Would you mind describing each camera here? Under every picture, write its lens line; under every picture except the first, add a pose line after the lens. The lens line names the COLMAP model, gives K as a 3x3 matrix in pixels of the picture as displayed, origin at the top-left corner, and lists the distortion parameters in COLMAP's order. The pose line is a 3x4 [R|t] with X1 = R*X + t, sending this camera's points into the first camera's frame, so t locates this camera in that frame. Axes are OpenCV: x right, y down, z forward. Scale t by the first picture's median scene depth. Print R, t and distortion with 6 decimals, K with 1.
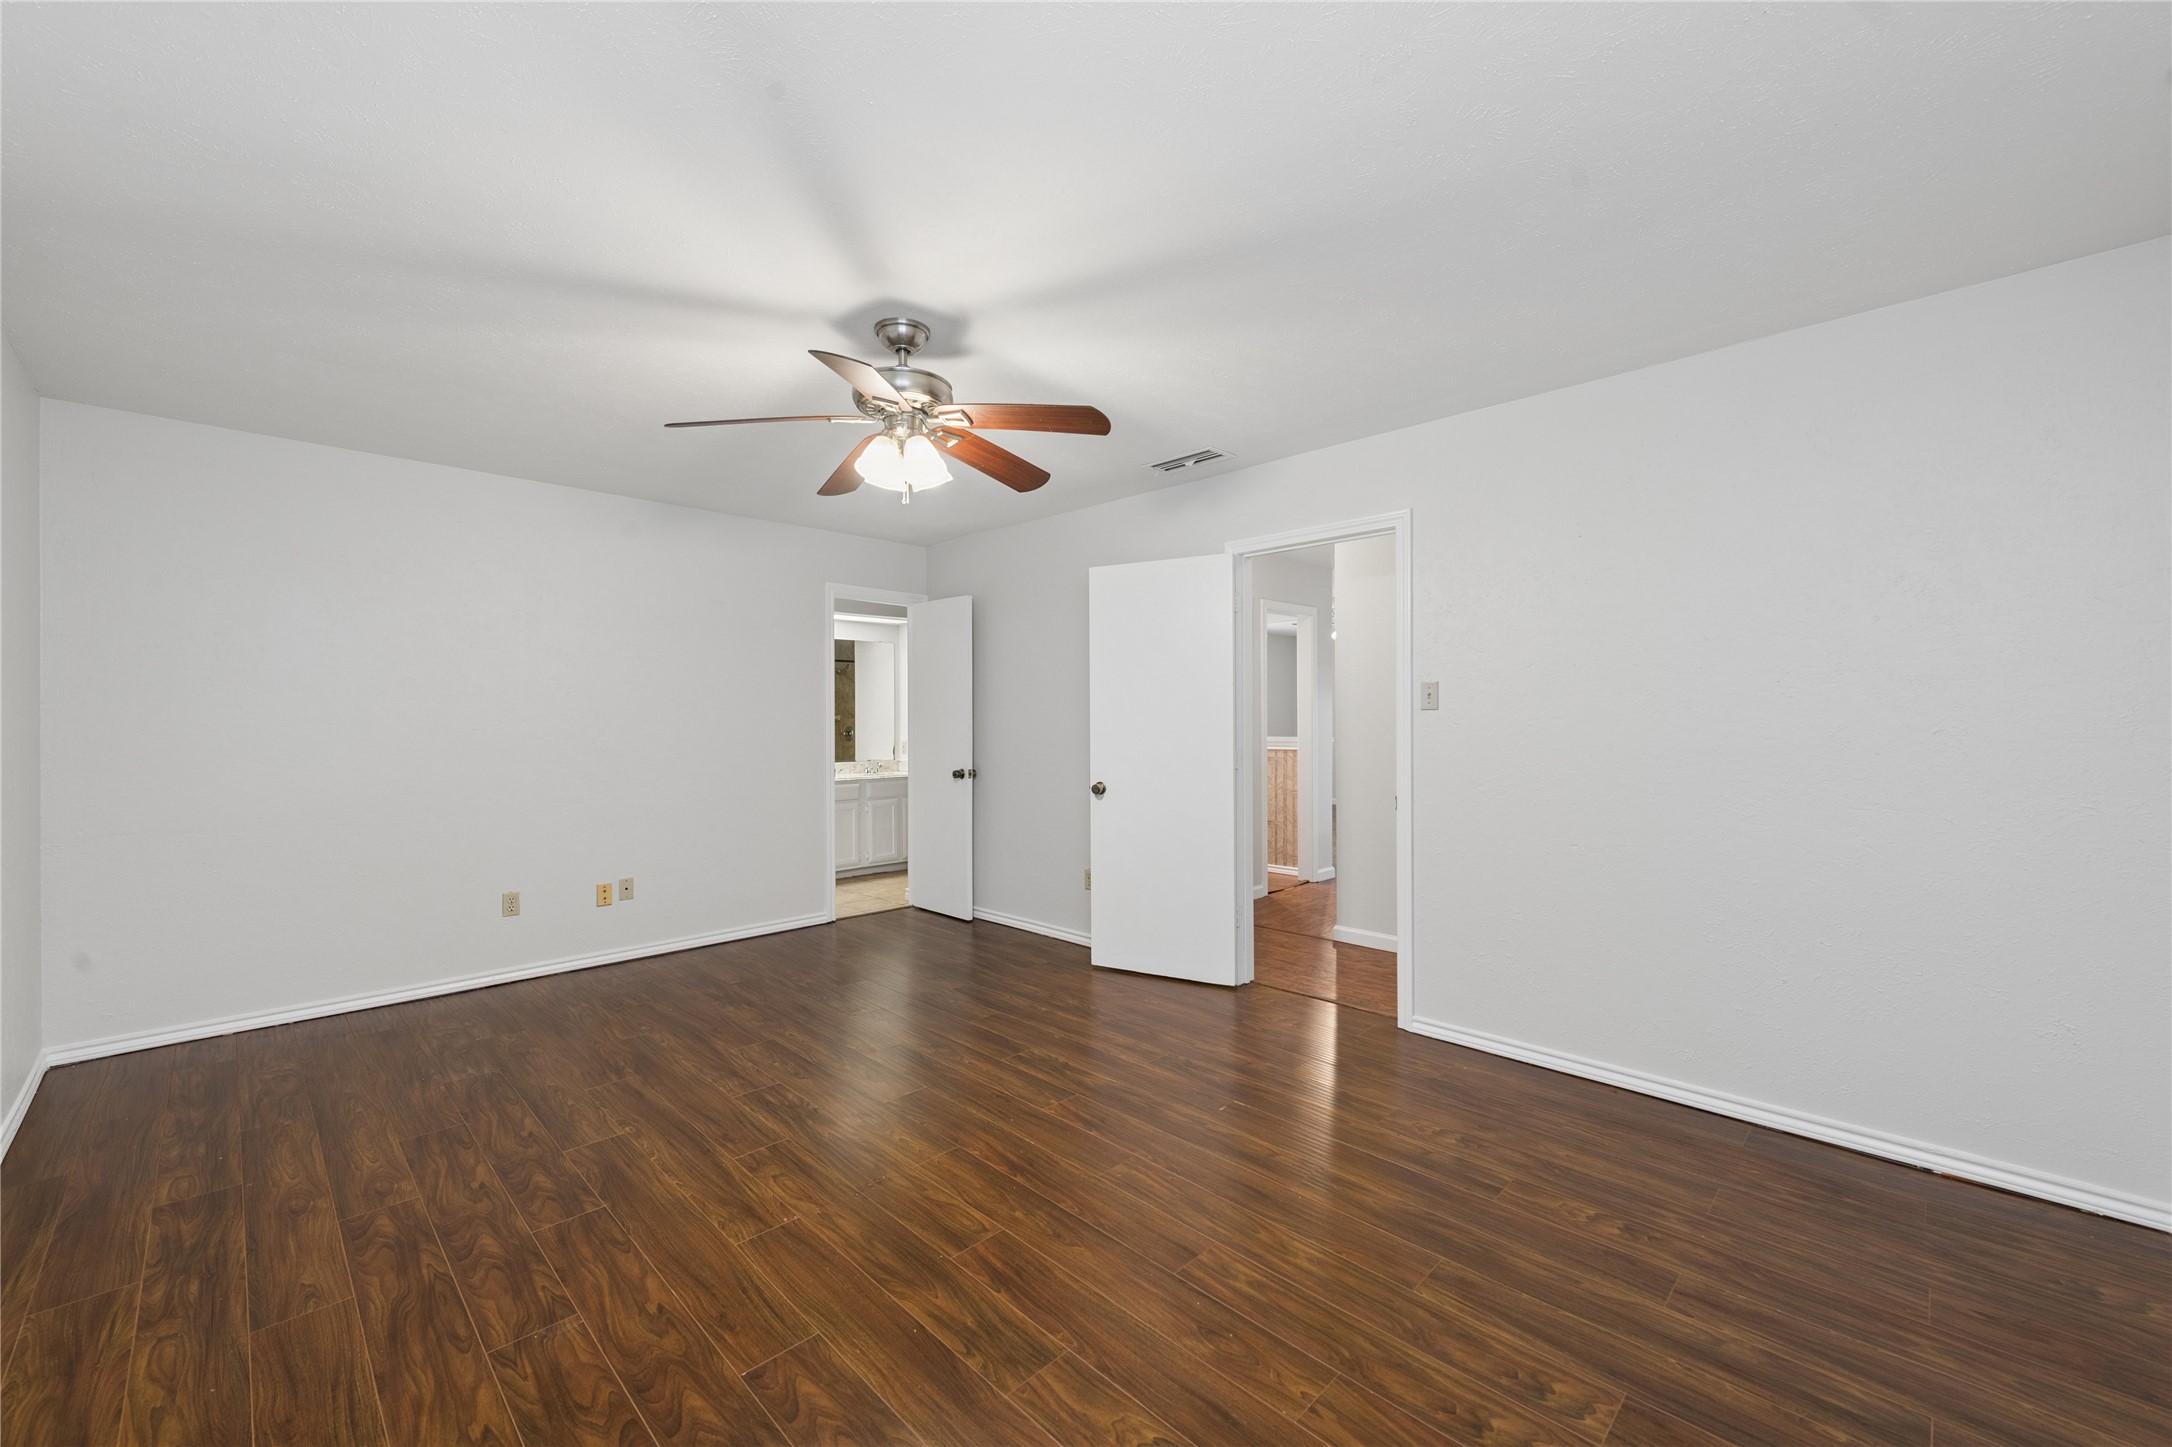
lens RADIAL K [[855.7, 0, 1085.5], [0, 855.7, 721.3], [0, 0, 1]] dist [0.013164, -0.003224]
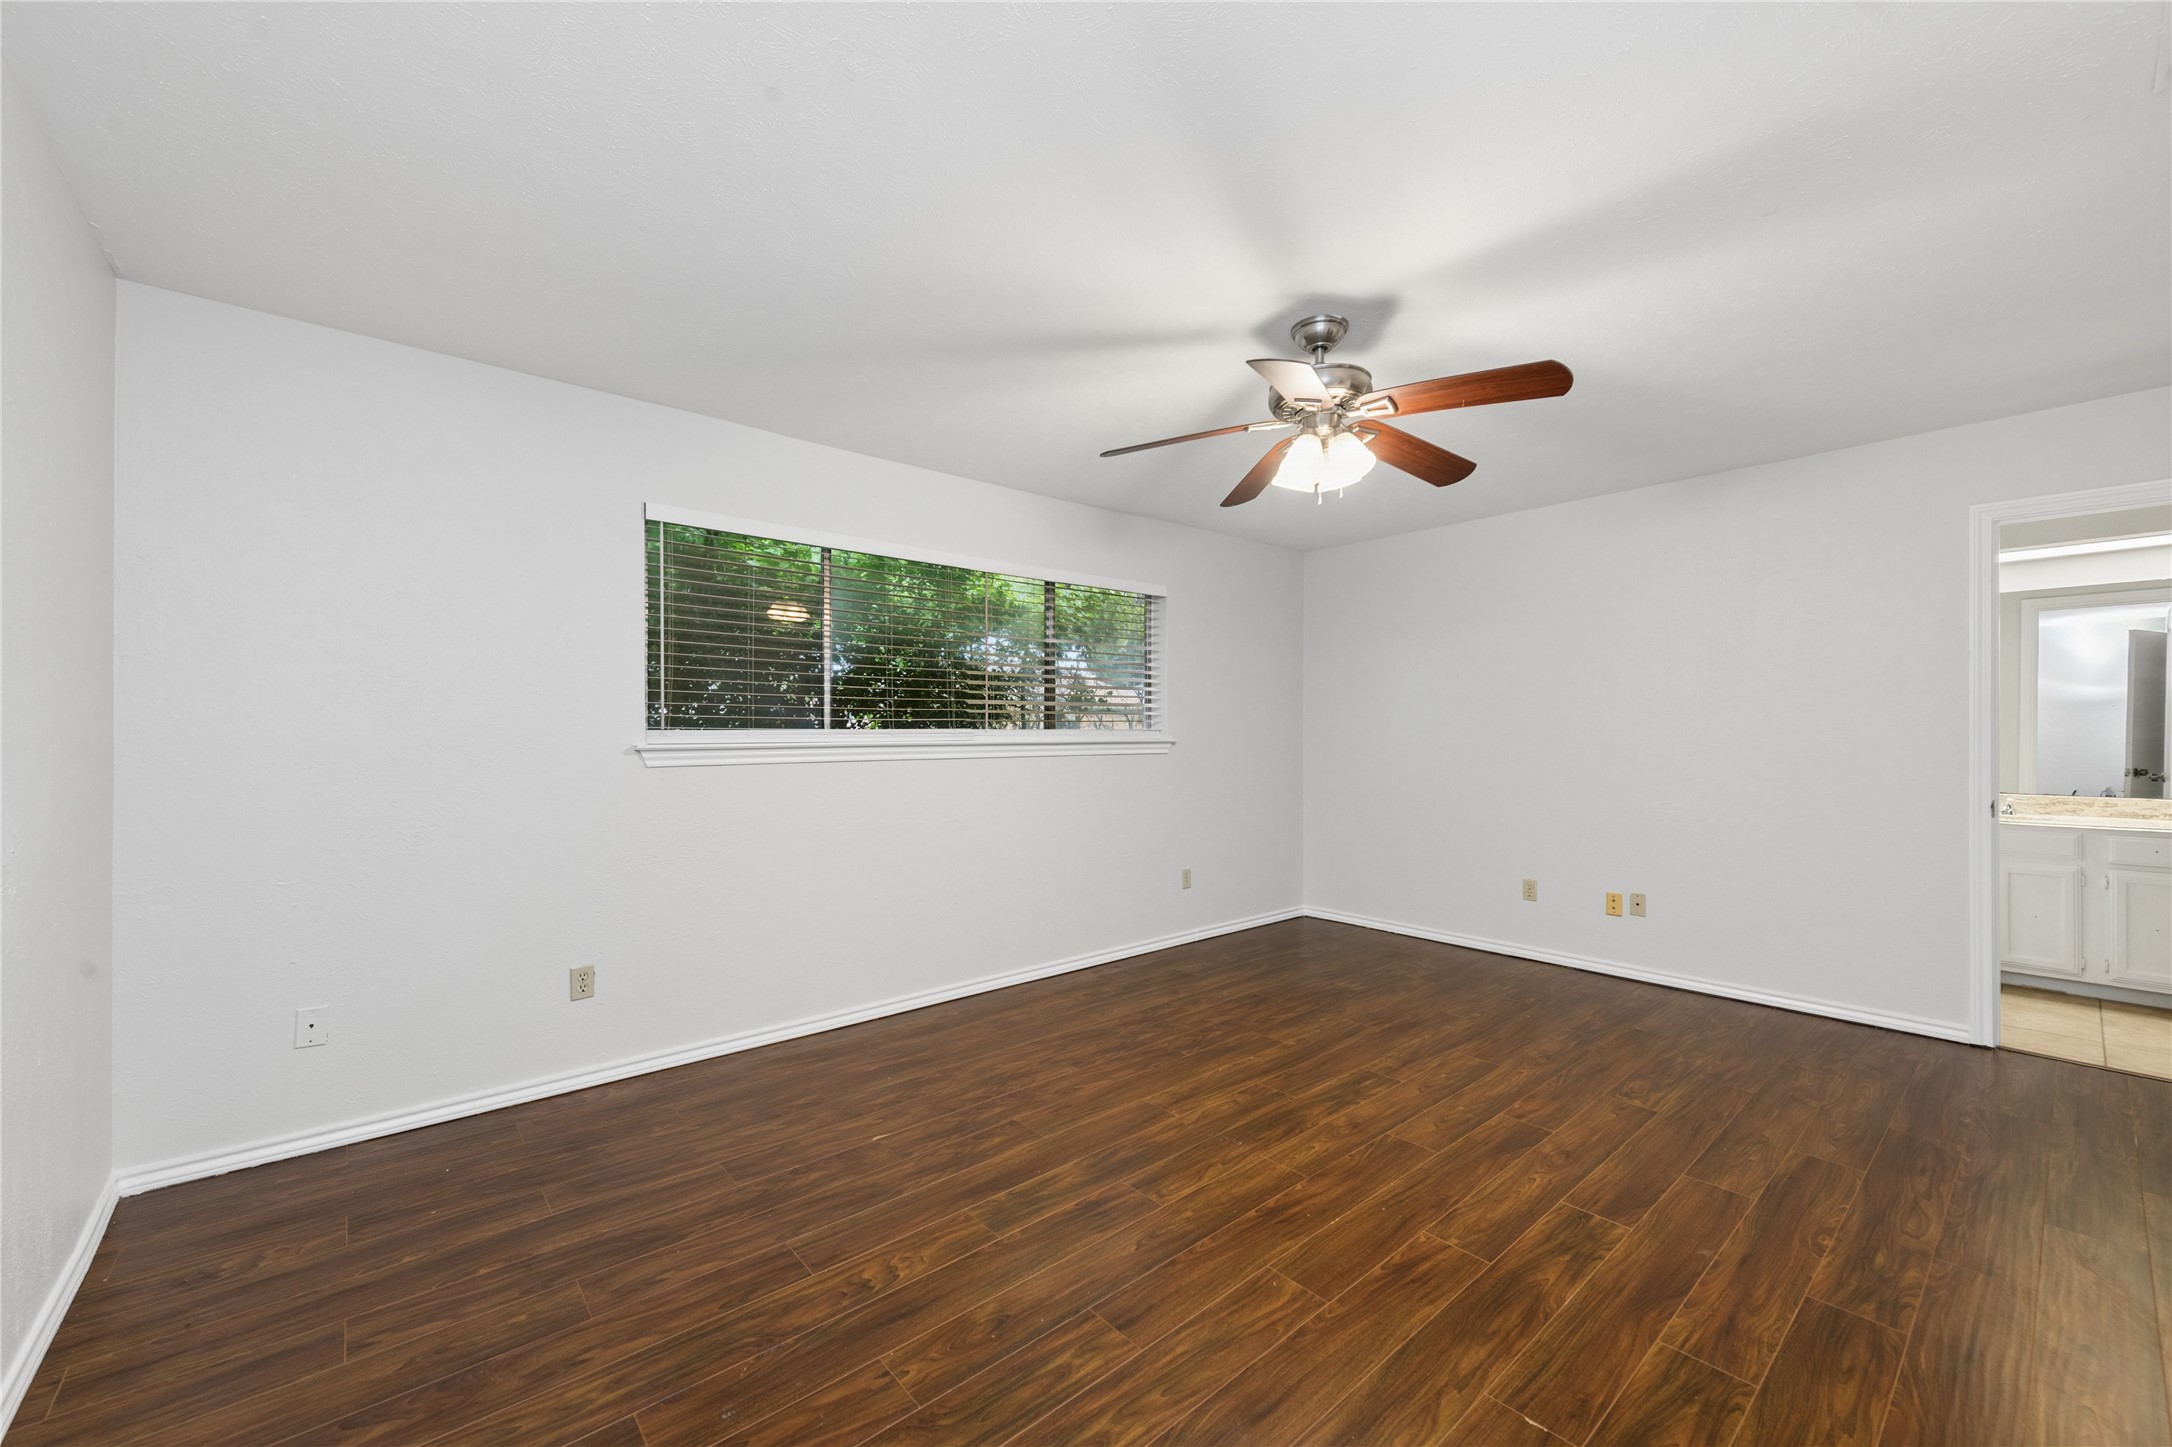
lens RADIAL K [[855.7, 0, 1082.2], [0, 855.7, 733.6], [0, 0, 1]] dist [0.013164, -0.003224]
pose [[-0.078017, 0.006970, -0.996928, 0.813078], [-0.000607, 0.999975, 0.007039, 0.001040], [0.996952, 0.001154, -0.078011, 0.828844]]
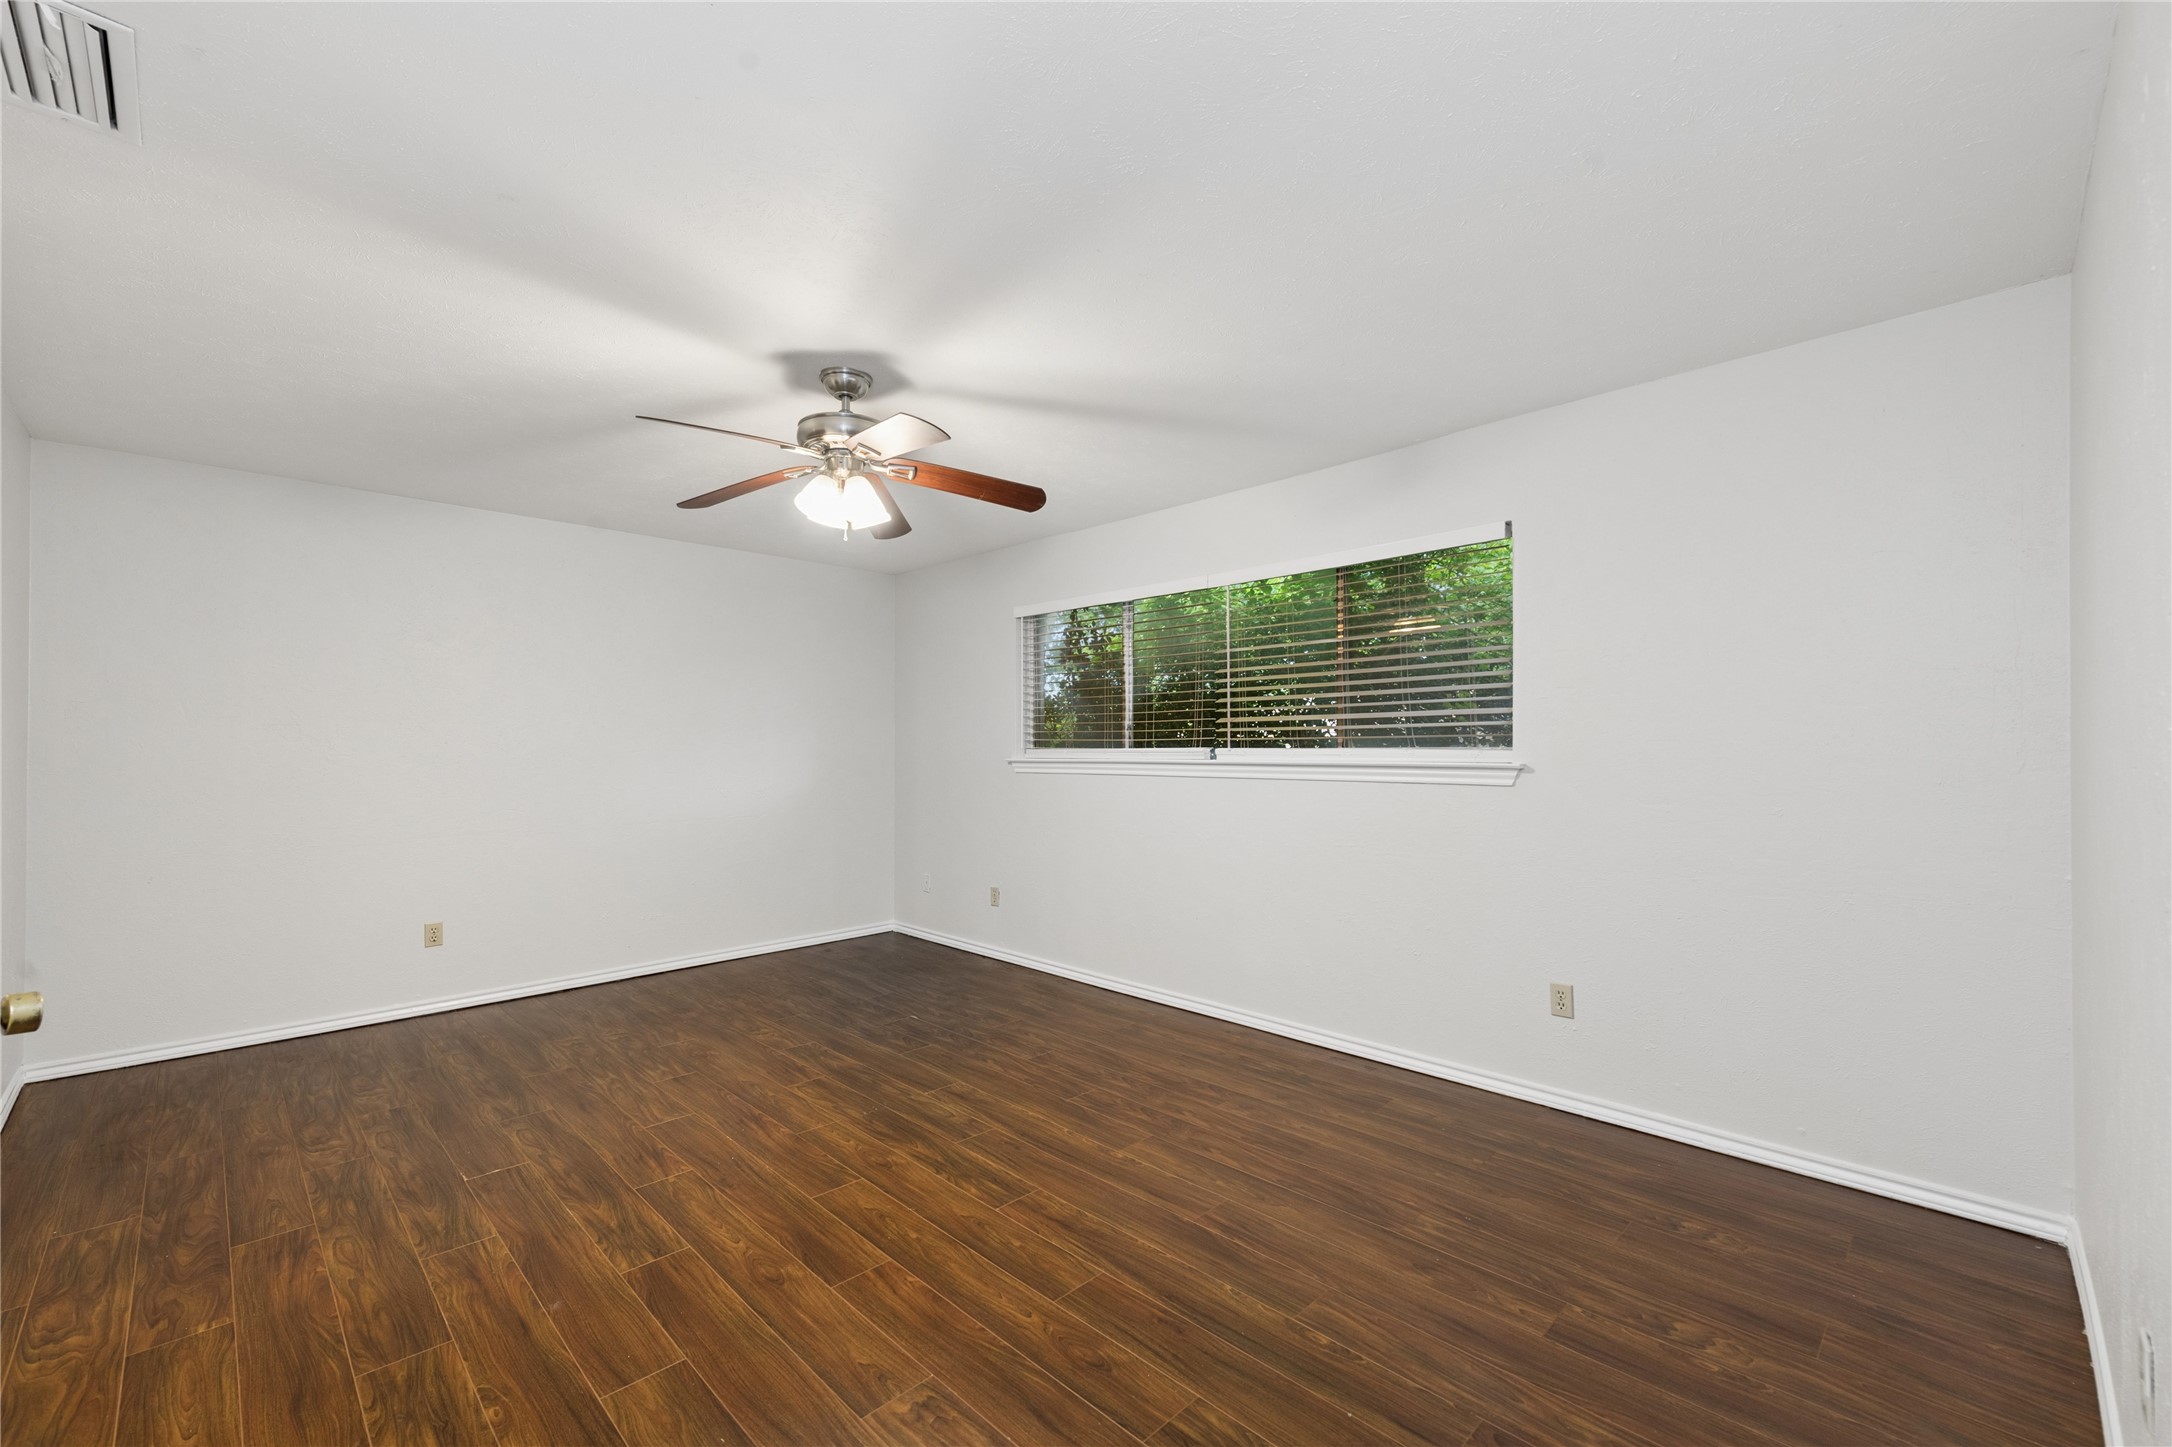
lens RADIAL K [[892.2, 0, 1069.0], [0, 892.2, 734.2], [0, 0, 1]] dist [0.008033, -0.001764]
pose [[-0.999855, 0.003417, 0.016672, -0.519107], [0.003188, 0.999901, -0.013697, -0.000381], [-0.016717, -0.013642, -0.999767, 2.154060]]
